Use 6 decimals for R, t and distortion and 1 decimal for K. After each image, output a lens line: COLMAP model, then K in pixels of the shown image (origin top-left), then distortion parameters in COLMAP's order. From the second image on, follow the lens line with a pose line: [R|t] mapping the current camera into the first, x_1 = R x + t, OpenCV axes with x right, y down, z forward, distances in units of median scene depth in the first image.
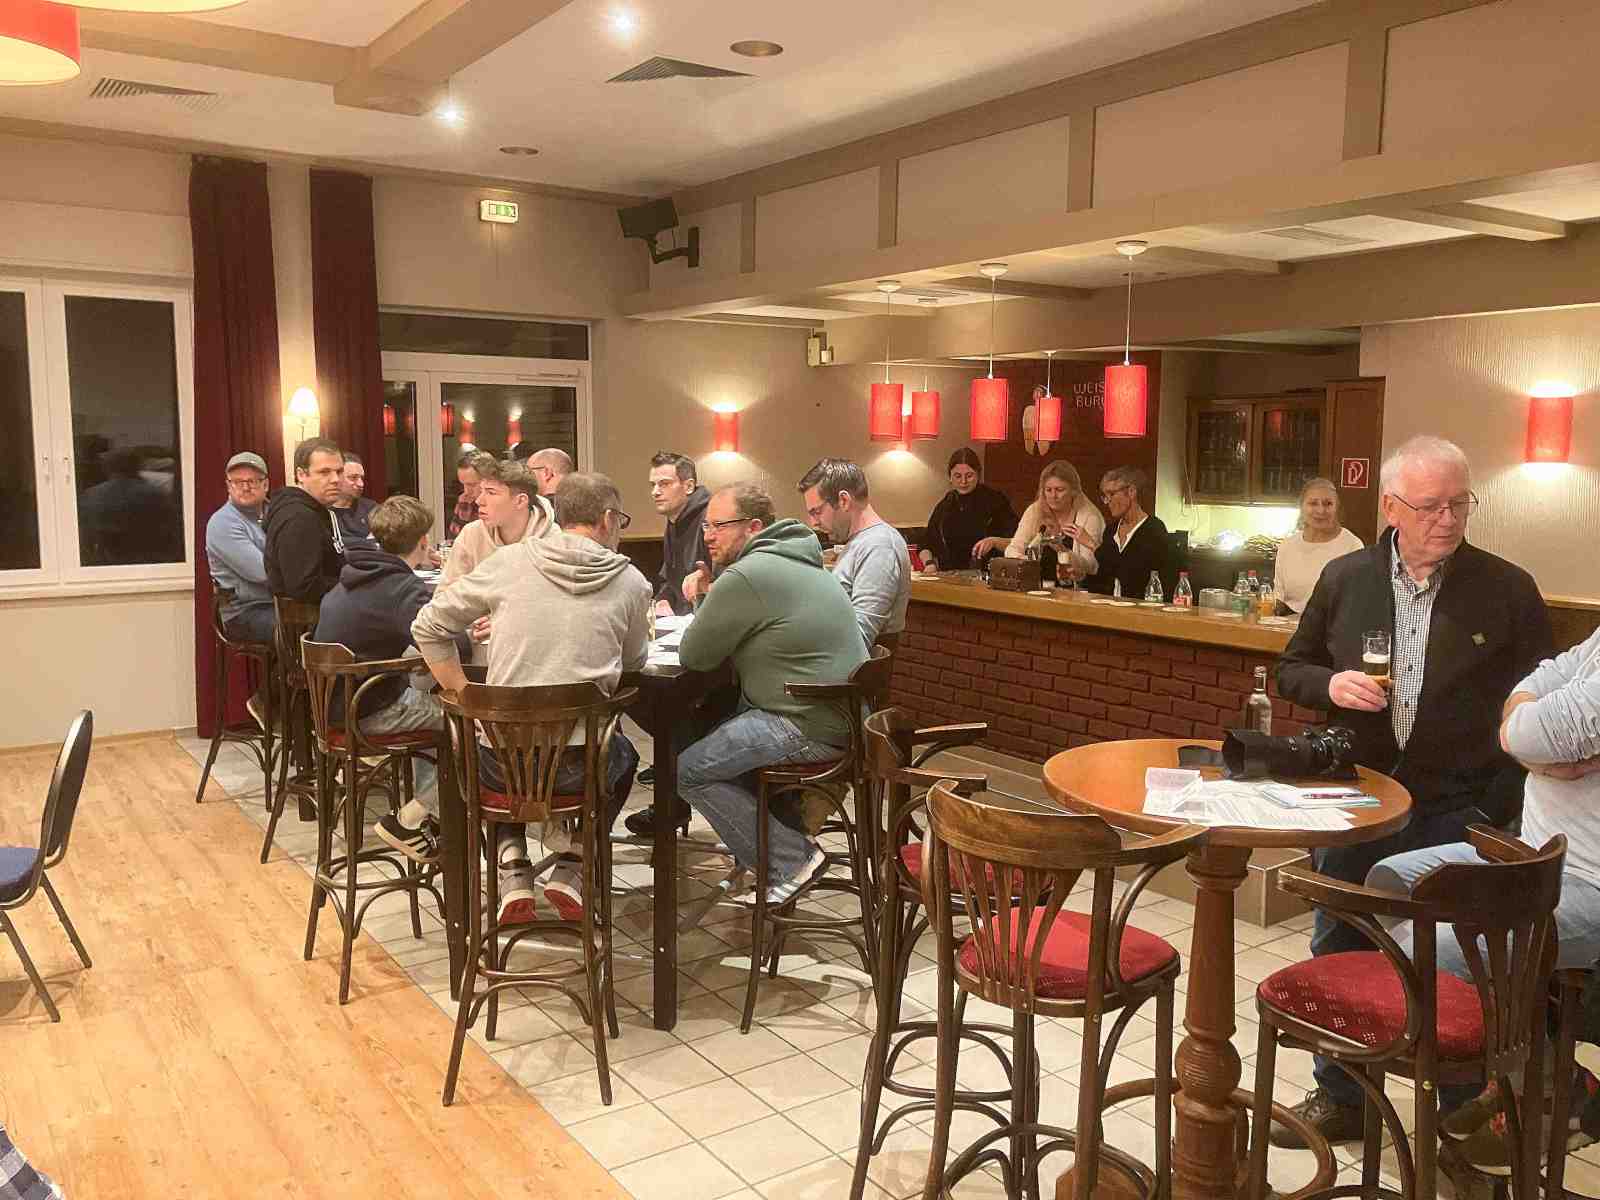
lens RADIAL K [[1304.7, 0, 800.0], [0, 1304.7, 600.0], [0, 0, 1]] dist [0.011696, 0.000774]
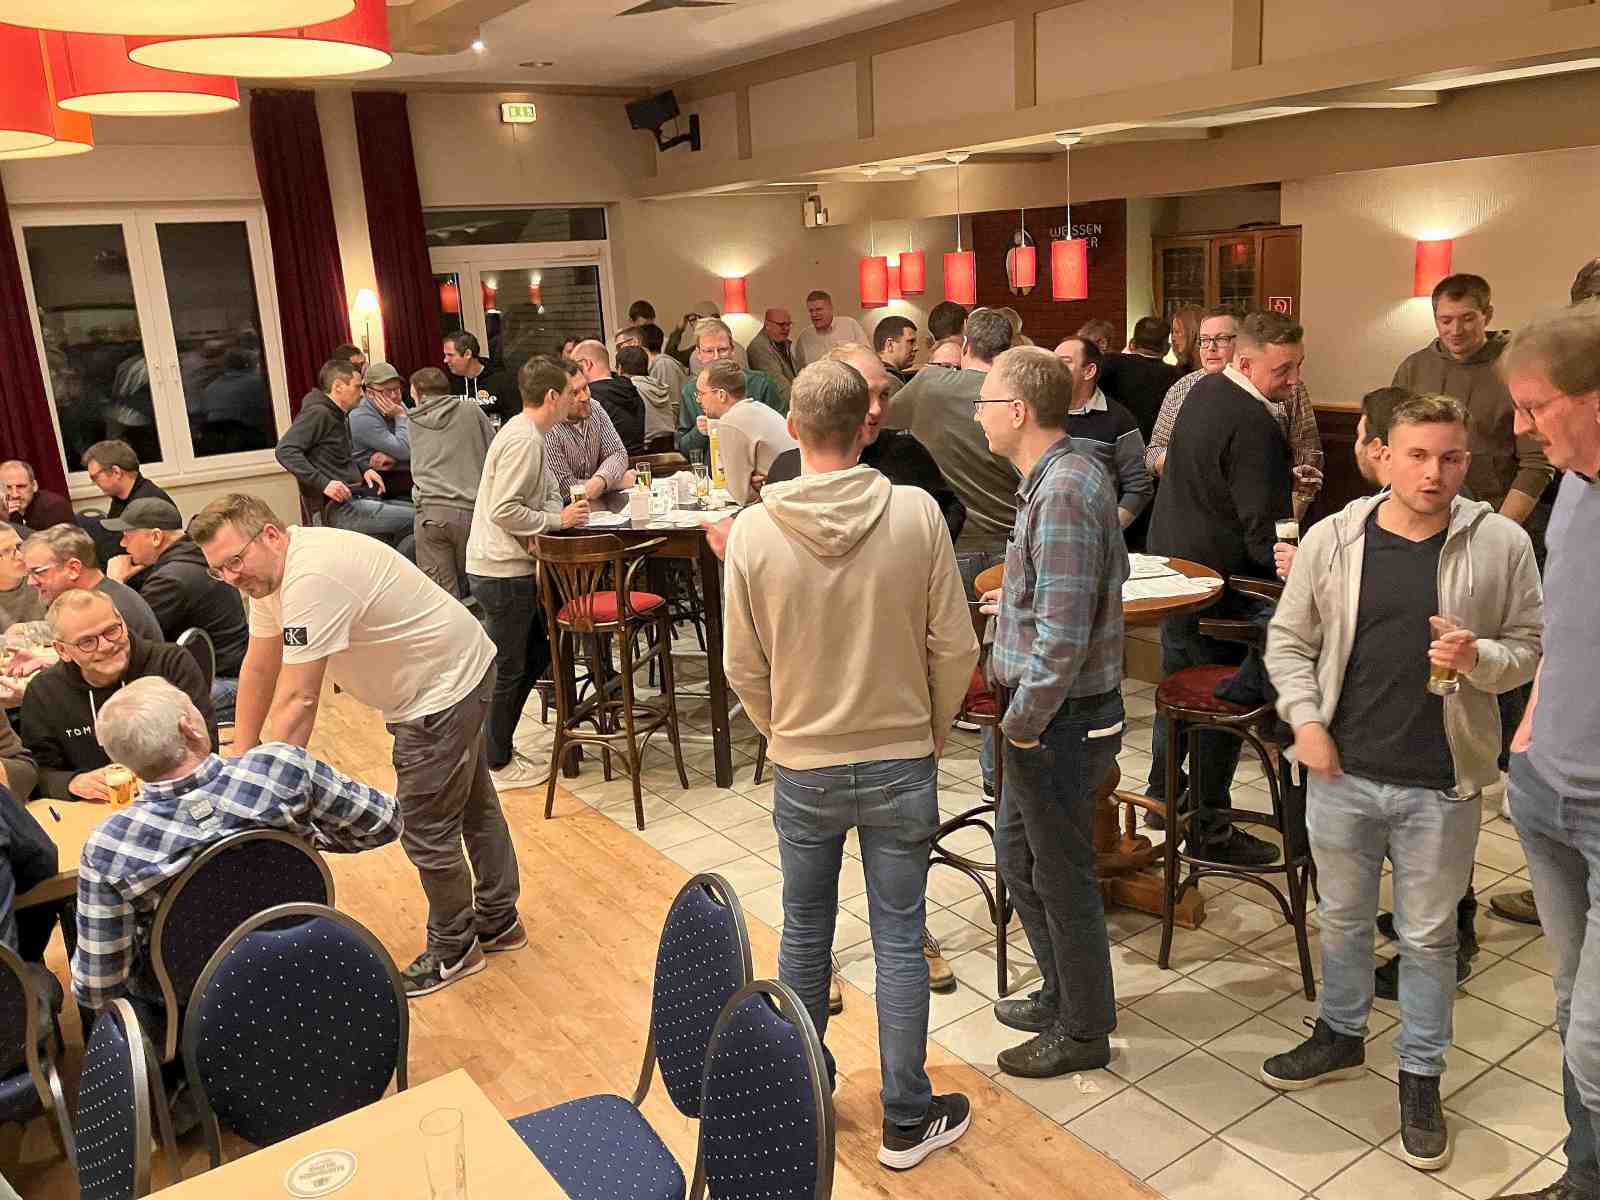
lens RADIAL K [[1304.7, 0, 800.0], [0, 1304.7, 600.0], [0, 0, 1]] dist [0.011696, 0.000774]
pose [[0.997893, -0.061481, -0.020707, 0.006321], [0.063675, 0.989307, 0.131215, -0.017919], [0.012419, -0.132257, 0.991138, -0.156719]]
